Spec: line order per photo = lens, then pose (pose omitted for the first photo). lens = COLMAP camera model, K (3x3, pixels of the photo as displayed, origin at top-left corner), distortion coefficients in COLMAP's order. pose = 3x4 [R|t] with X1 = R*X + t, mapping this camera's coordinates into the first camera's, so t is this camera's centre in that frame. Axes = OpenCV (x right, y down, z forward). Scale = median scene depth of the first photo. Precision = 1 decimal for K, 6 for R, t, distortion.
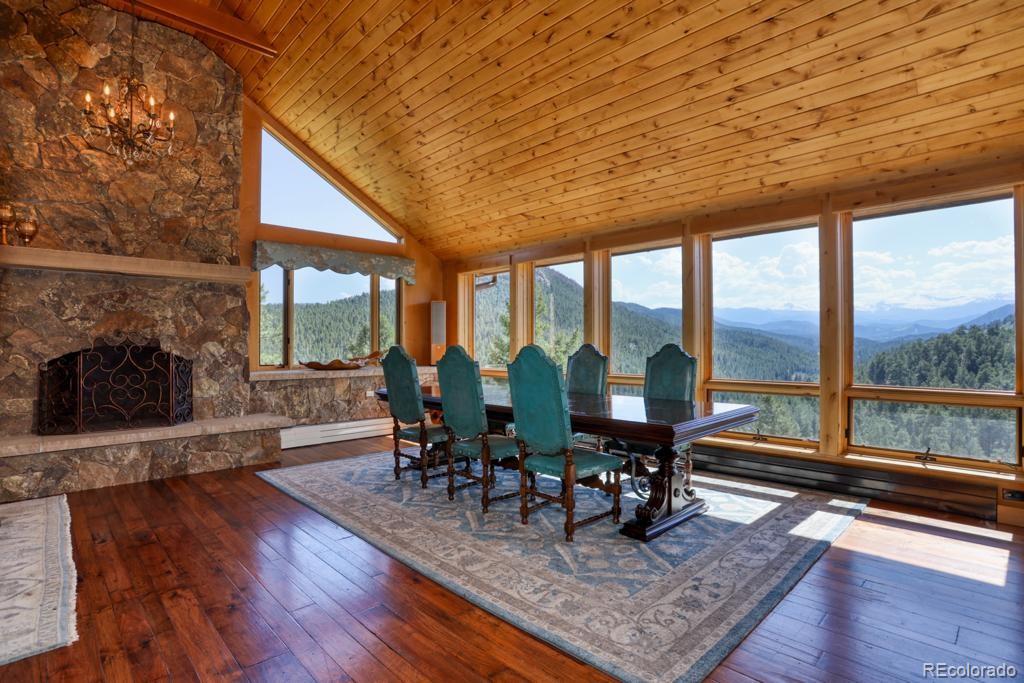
lens RADIAL K [[511.3, 0, 516.2], [0, 511.3, 342.0], [0, 0, 1]] dist [-0.035875, 0.003700]
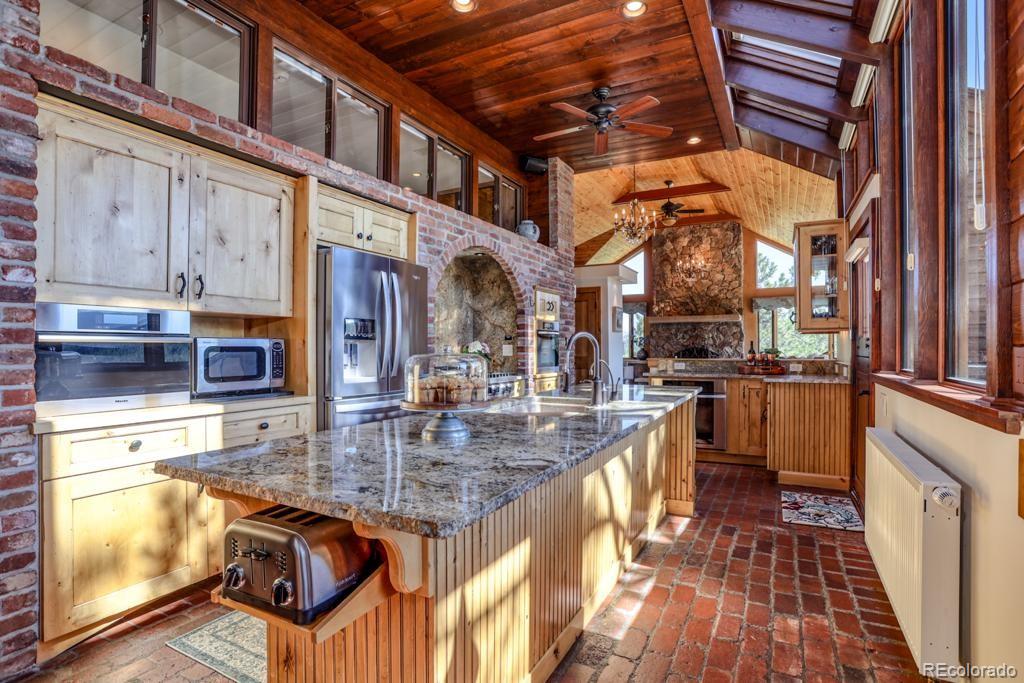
lens RADIAL K [[511.3, 0, 515.1], [0, 511.3, 346.7], [0, 0, 1]] dist [-0.035875, 0.003700]
pose [[0.298810, -0.000757, -0.954312, 1.419330], [0.008324, 0.999964, 0.001813, -0.013935], [0.954276, -0.008486, 0.298805, -0.678665]]
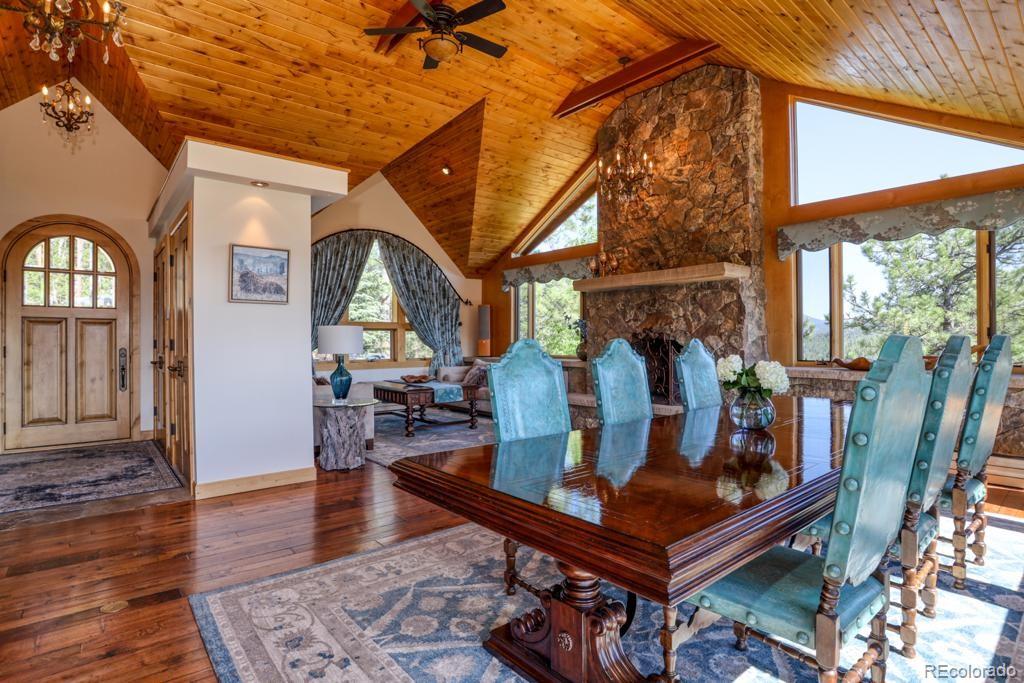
lens RADIAL K [[511.3, 0, 506.9], [0, 511.3, 337.2], [0, 0, 1]] dist [-0.035875, 0.003700]
pose [[-0.076709, -0.003892, -0.997046, 0.546764], [0.004755, 0.999980, -0.004270, 0.005841], [0.997042, -0.005069, -0.076689, 0.668101]]
